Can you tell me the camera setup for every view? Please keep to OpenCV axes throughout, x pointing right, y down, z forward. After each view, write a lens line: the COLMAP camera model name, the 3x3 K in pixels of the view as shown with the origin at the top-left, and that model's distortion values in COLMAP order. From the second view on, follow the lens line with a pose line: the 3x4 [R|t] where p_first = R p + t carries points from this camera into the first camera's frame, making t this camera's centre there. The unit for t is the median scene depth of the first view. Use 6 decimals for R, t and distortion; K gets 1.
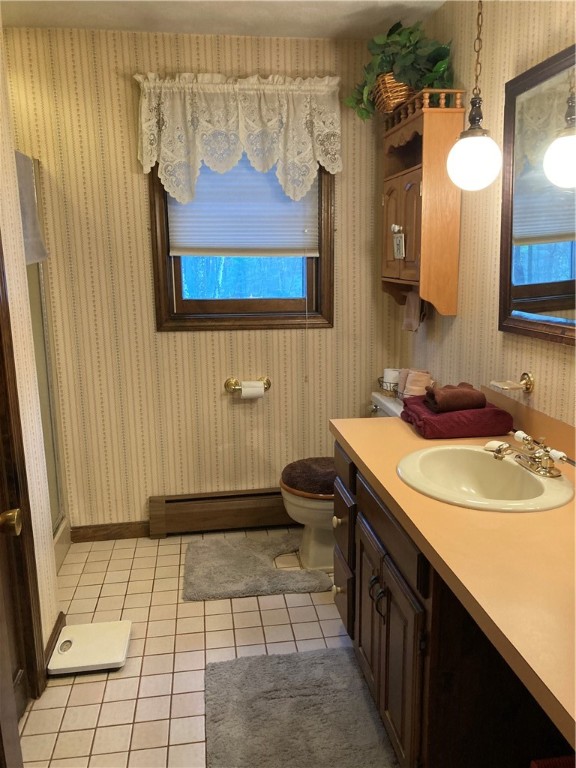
lens RADIAL K [[634.2, 0, 289.3], [0, 634.2, 385.0], [0, 0, 1]] dist [0.032871, -0.012568]
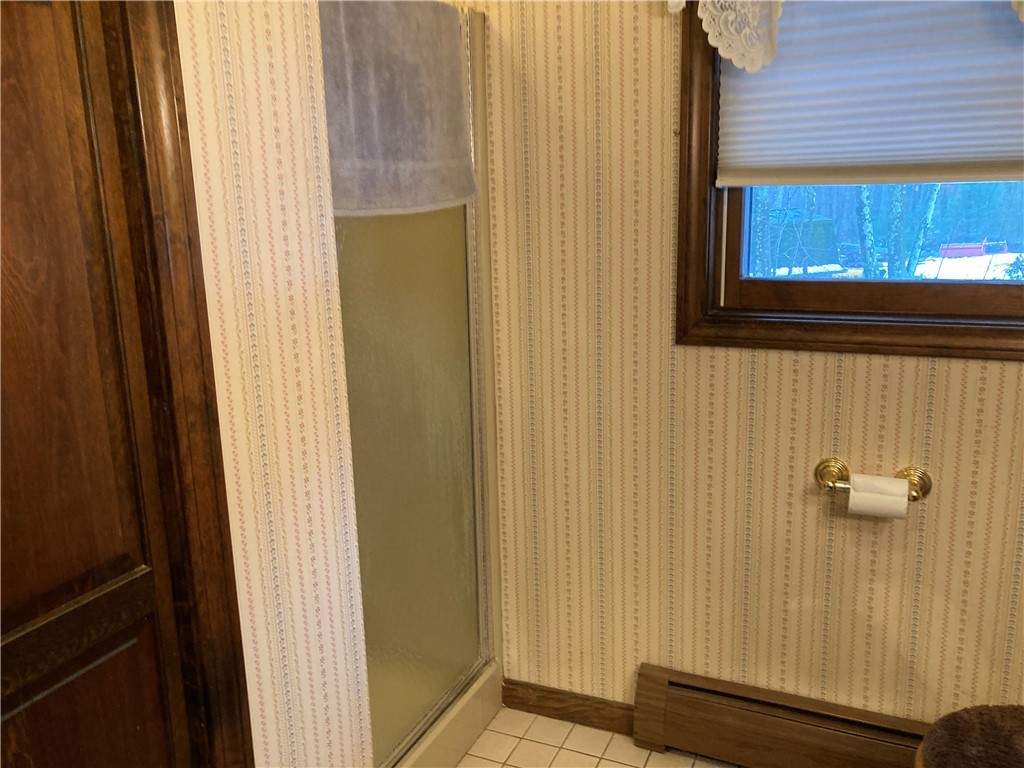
lens RADIAL K [[845.6, 0, 498.1], [0, 845.6, 370.4], [0, 0, 1]] dist [0.032871, -0.012568]
pose [[0.836263, 0.099357, -0.539252, 0.028146], [-0.088833, 0.995004, 0.045570, -0.079042], [0.541085, 0.009795, 0.840911, 0.368990]]
